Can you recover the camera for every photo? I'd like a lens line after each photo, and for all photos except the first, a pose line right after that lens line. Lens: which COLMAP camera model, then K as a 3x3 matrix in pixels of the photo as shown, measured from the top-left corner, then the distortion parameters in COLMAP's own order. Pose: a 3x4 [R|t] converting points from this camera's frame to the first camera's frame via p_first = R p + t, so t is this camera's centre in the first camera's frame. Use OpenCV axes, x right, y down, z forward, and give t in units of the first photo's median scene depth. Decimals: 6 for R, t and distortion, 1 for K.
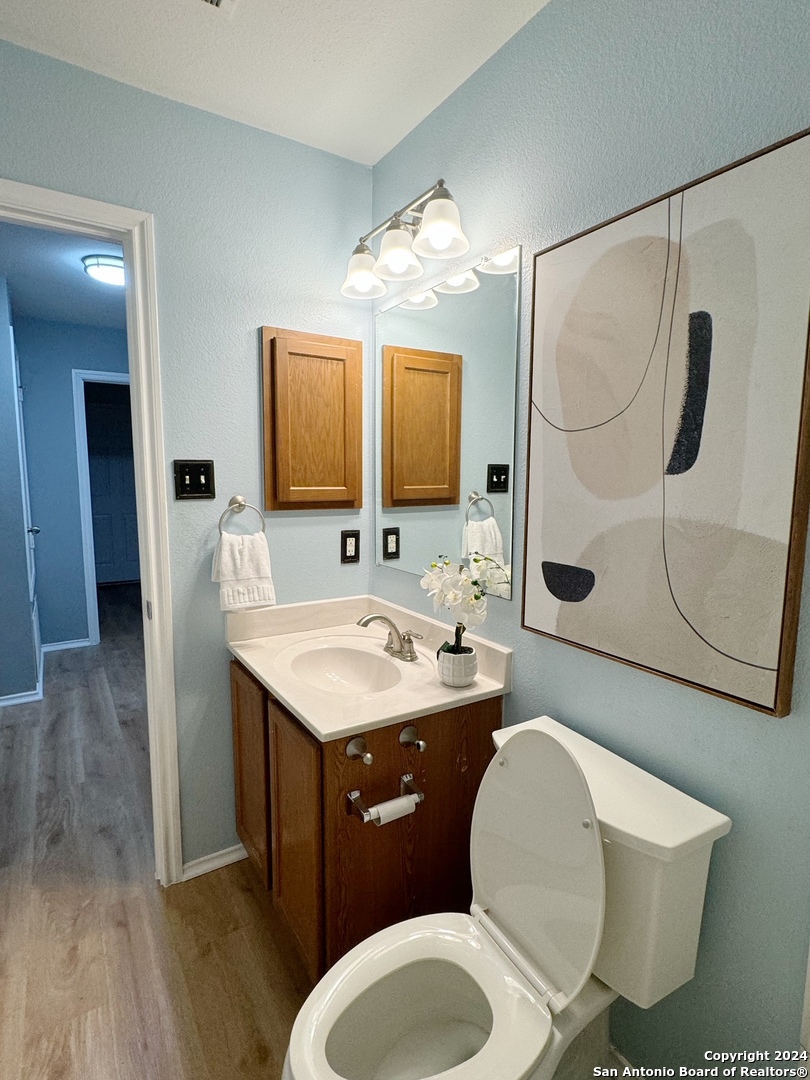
lens RADIAL K [[557.0, 0, 407.2], [0, 557.0, 539.7], [0, 0, 1]] dist [-0.001896, -0.000051]
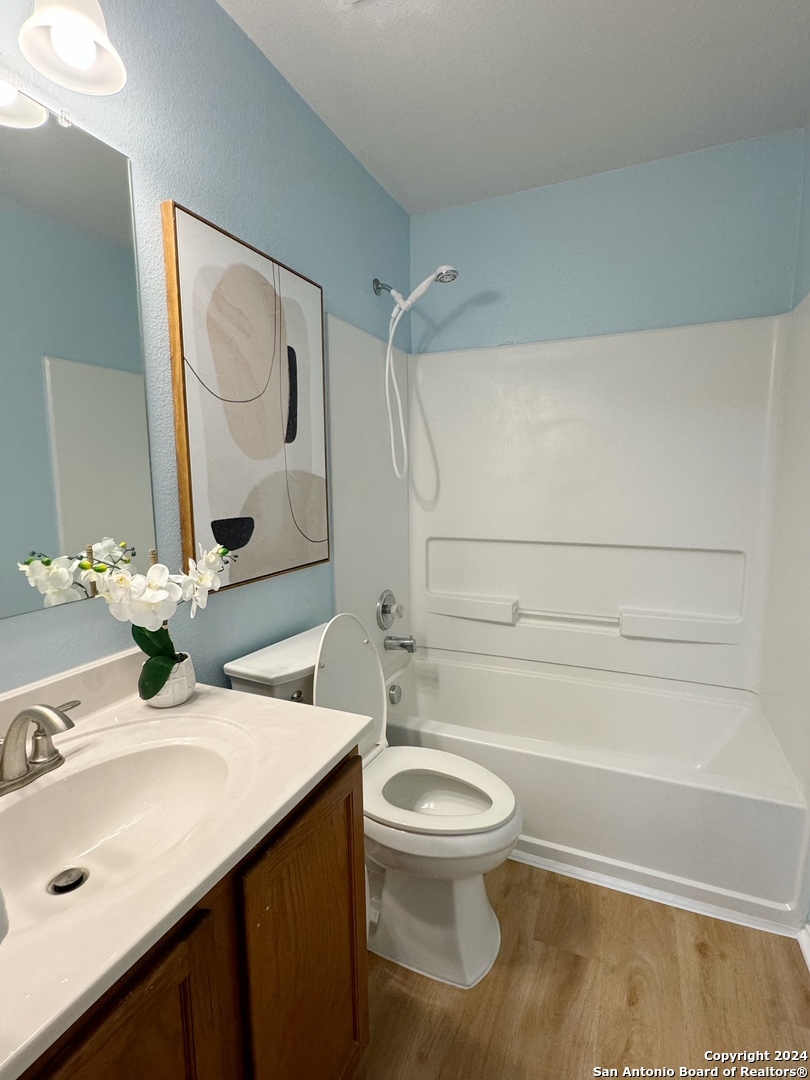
lens RADIAL K [[531.8, 0, 405.9], [0, 531.8, 541.6], [0, 0, 1]] dist [0.003902, 0.000369]
pose [[-0.564901, -0.108097, 0.818048, -0.876846], [0.100840, 0.974908, 0.198459, -0.096337], [-0.818974, 0.194601, -0.539826, 1.400642]]
